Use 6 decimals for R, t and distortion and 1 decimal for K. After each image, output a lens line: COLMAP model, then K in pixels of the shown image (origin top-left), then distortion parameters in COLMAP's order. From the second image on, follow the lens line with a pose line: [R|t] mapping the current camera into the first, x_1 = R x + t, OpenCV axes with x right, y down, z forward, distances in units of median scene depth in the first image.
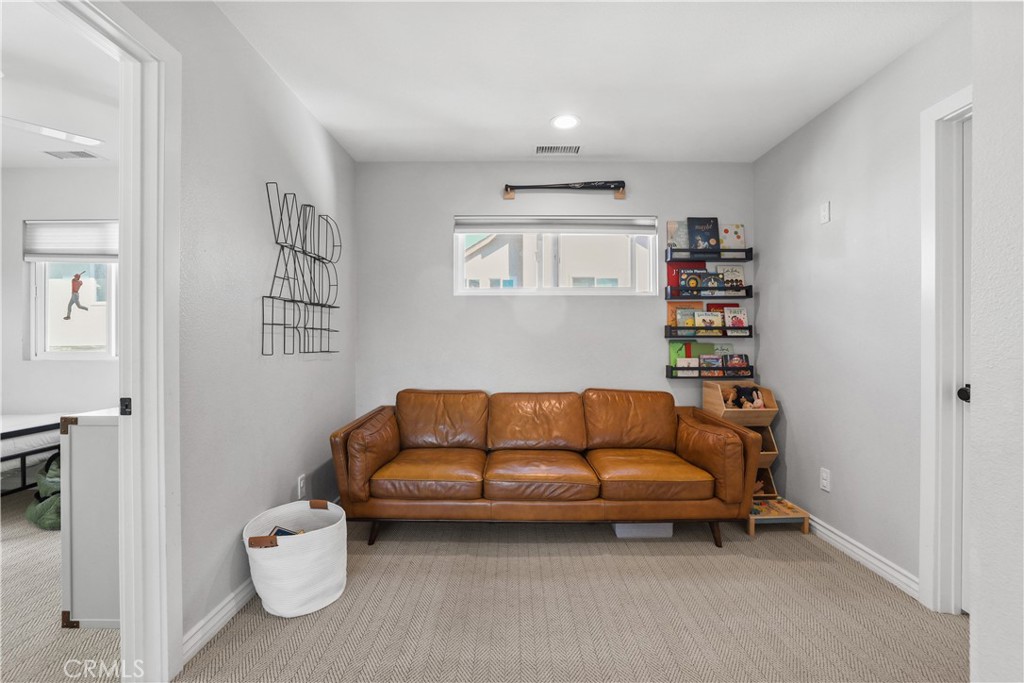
lens RADIAL K [[471.2, 0, 509.7], [0, 471.2, 336.1], [0, 0, 1]] dist [-0.045816, 0.022595]
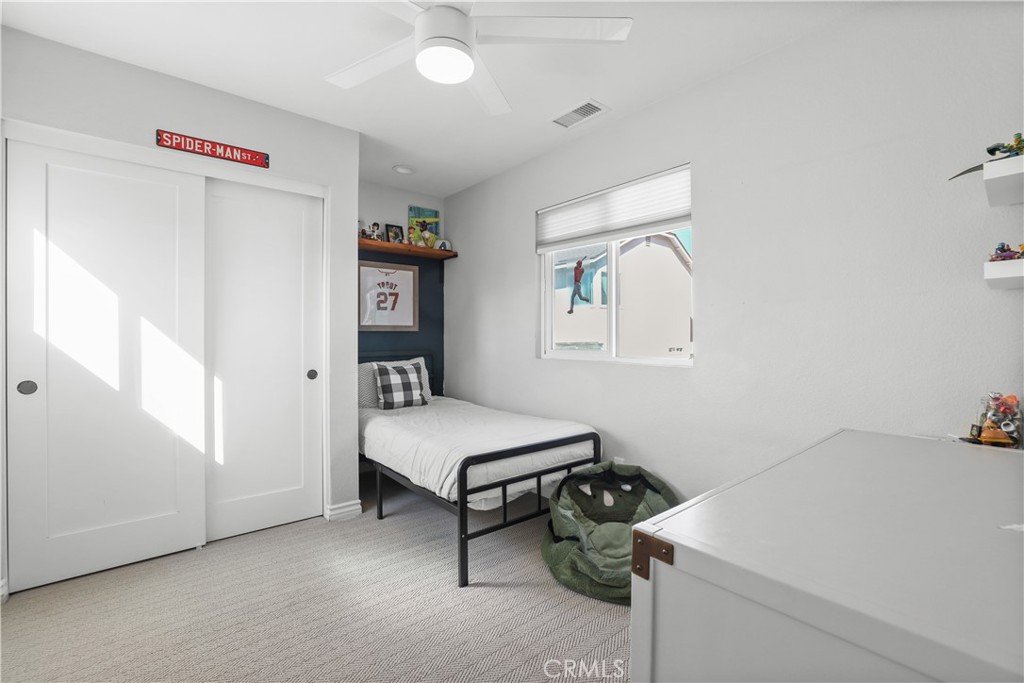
lens RADIAL K [[443.6, 0, 508.6], [0, 443.6, 336.4], [0, 0, 1]] dist [-0.049052, 0.017685]
pose [[0.653148, -0.003687, -0.757222, -0.401756], [0.000265, 0.999989, -0.004640, 0.011850], [0.757231, 0.002830, 0.653142, 0.360595]]
